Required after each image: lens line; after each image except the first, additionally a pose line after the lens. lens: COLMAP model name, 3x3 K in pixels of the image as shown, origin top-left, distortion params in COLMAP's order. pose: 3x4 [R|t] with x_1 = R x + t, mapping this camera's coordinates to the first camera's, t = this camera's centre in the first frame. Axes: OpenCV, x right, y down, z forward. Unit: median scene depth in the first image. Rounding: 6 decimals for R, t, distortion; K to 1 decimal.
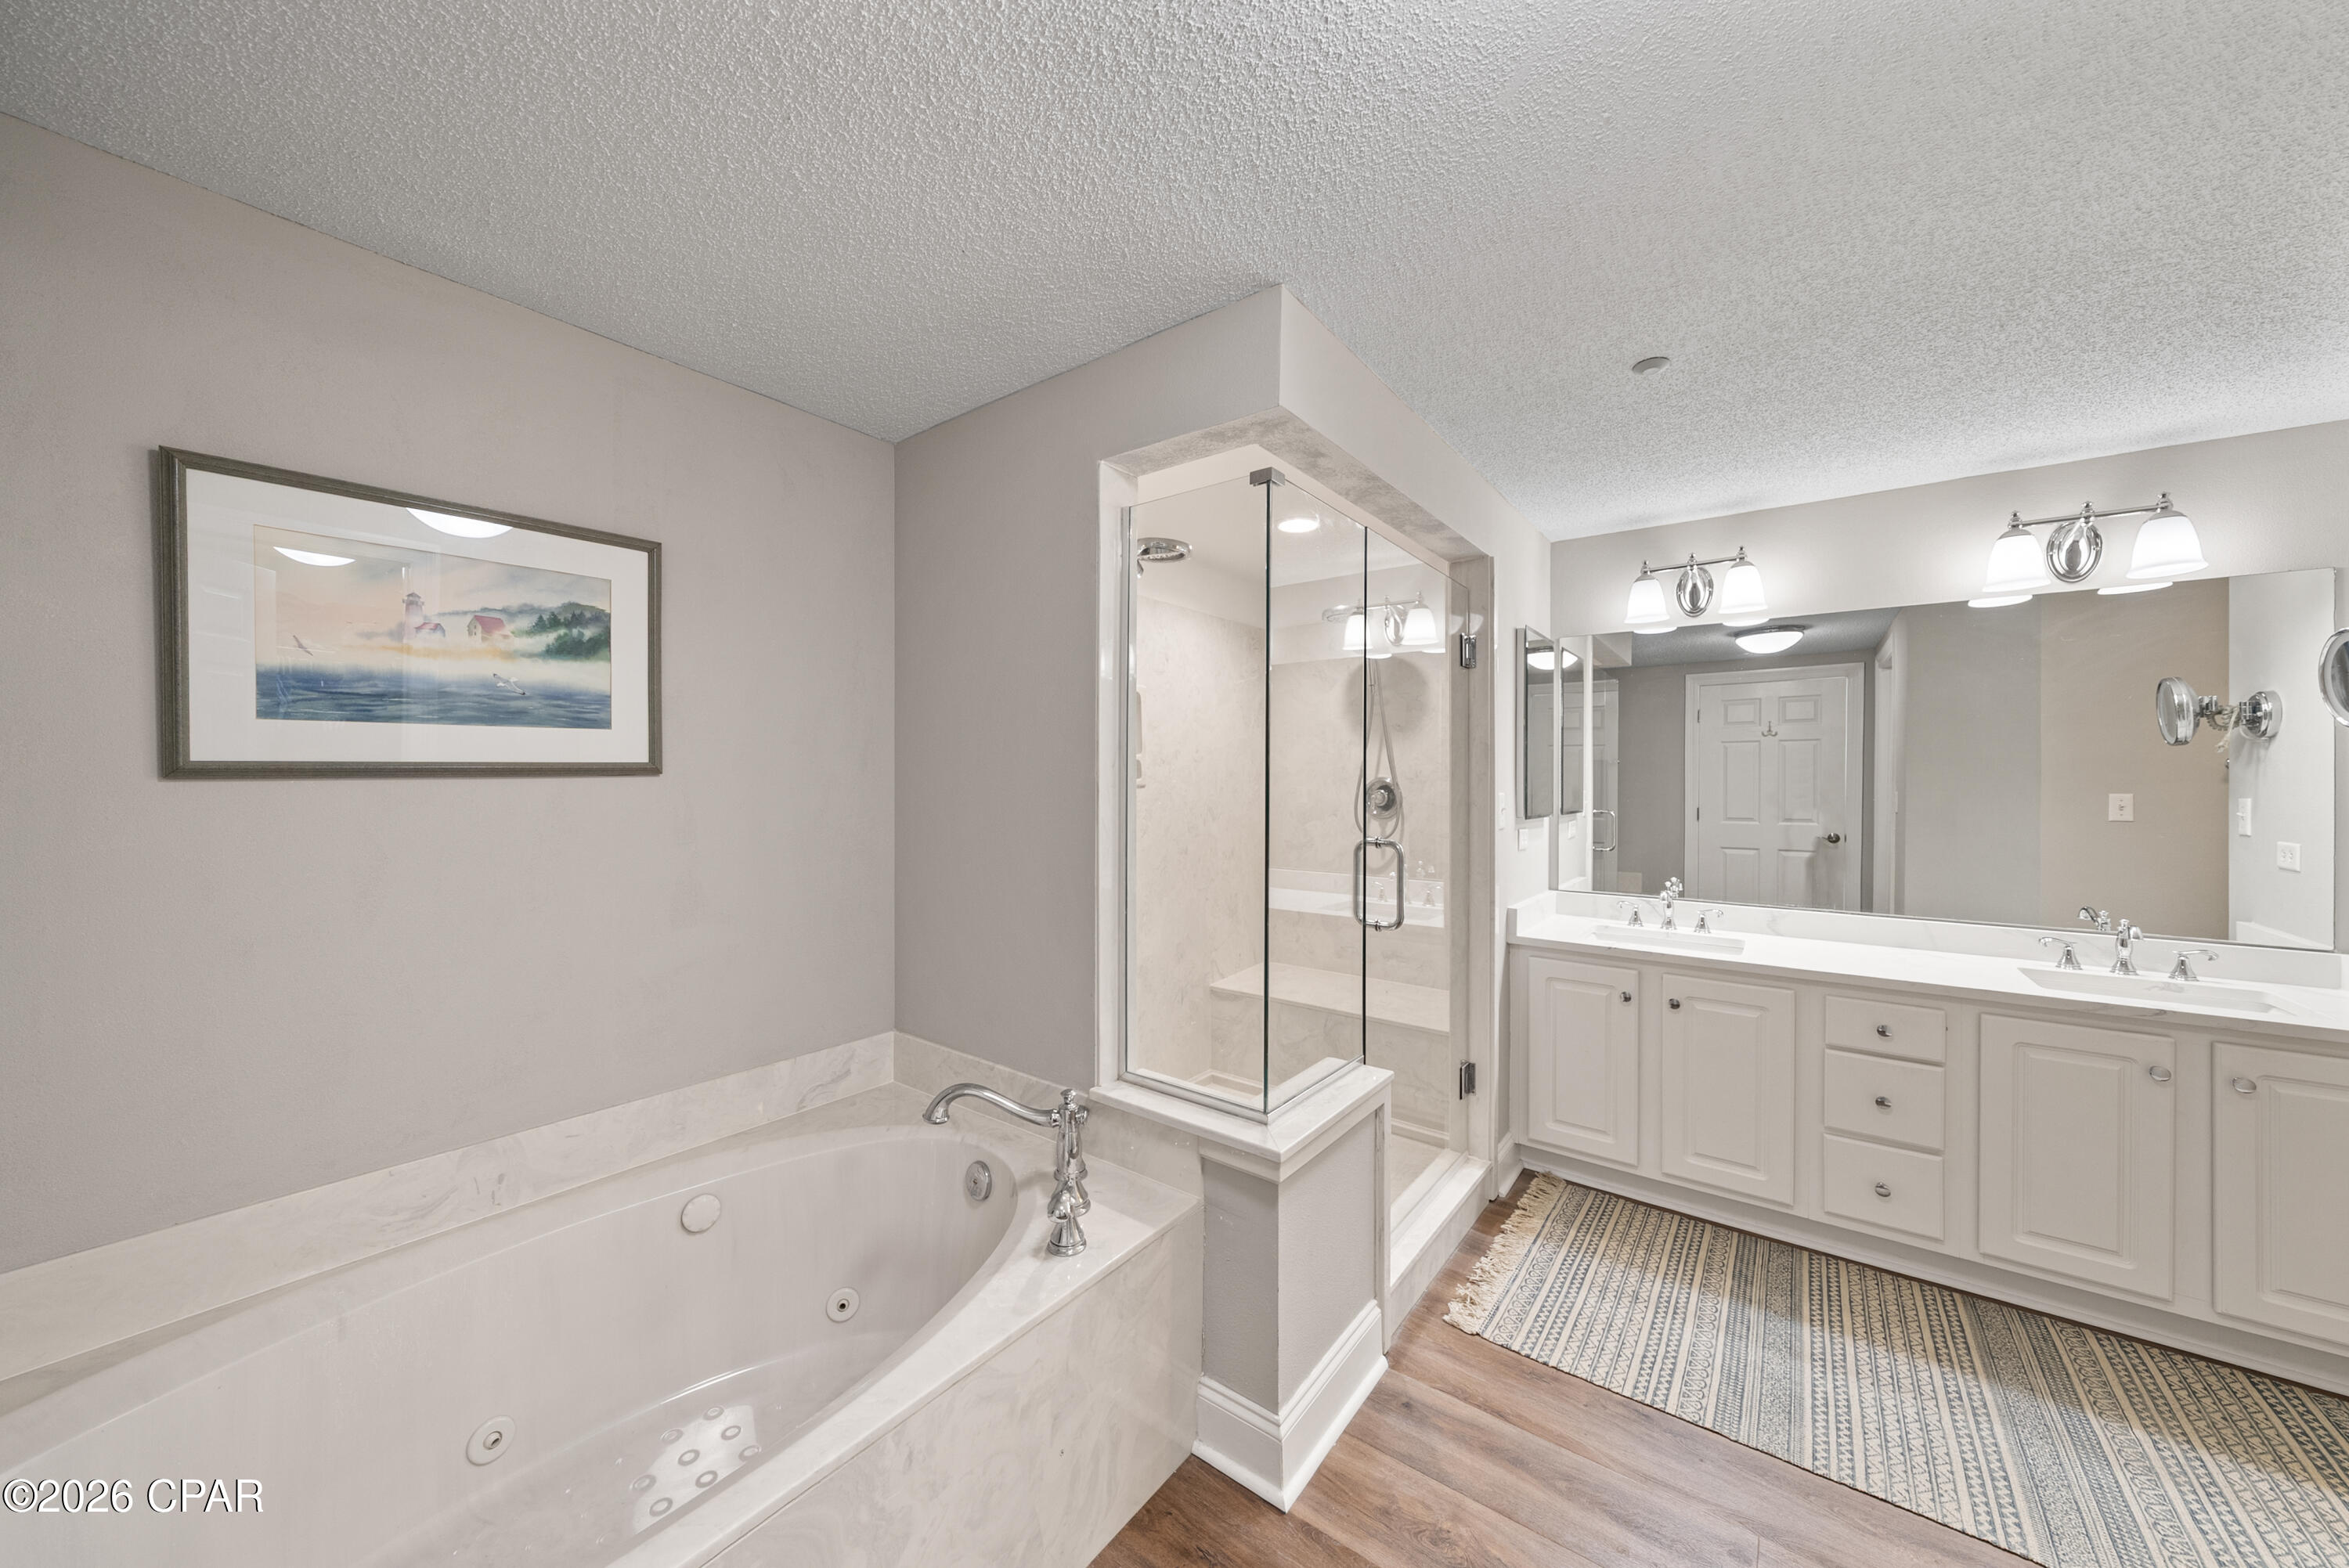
lens RADIAL K [[814.5, 0, 1173.7], [0, 814.5, 777.6], [0, 0, 1]] dist [-0.000506, -0.000180]
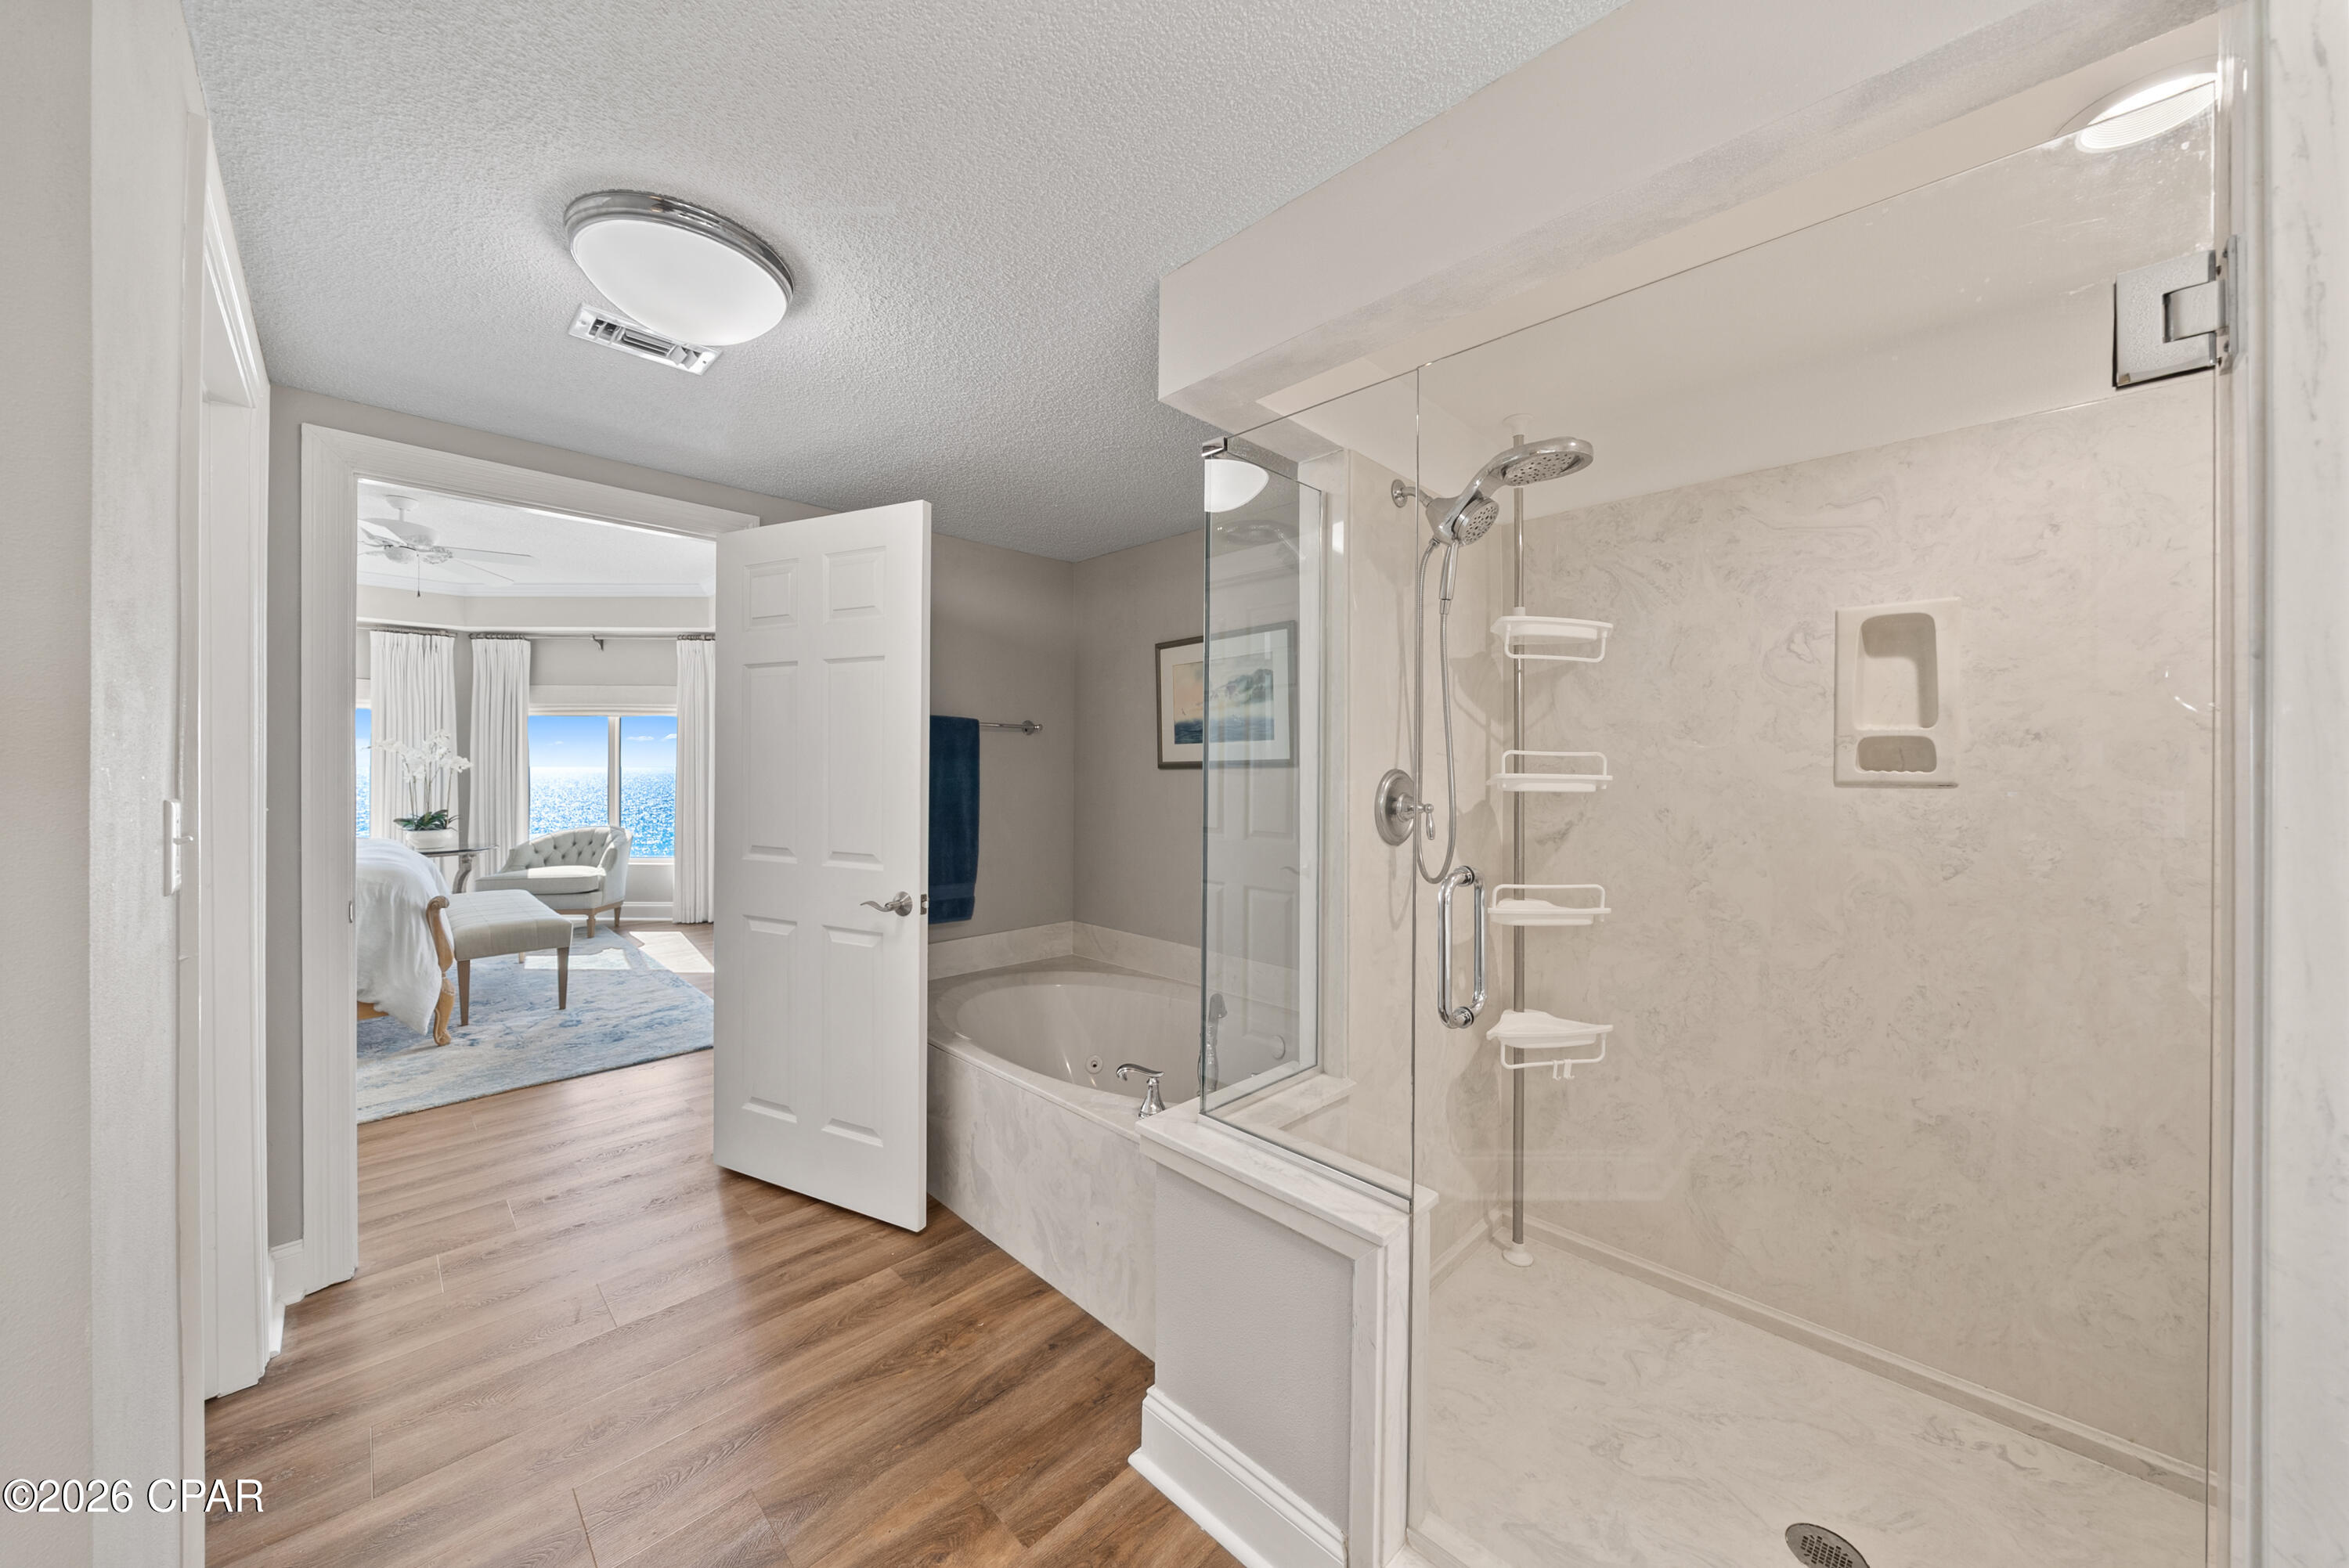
lens RADIAL K [[814.5, 0, 1182.0], [0, 814.5, 778.6], [0, 0, 1]] dist [-0.000506, -0.000180]
pose [[-0.121240, 0.005130, -0.992610, 1.093975], [-0.007972, 0.999949, 0.006142, 0.012708], [0.992591, 0.008658, -0.121193, 1.112290]]
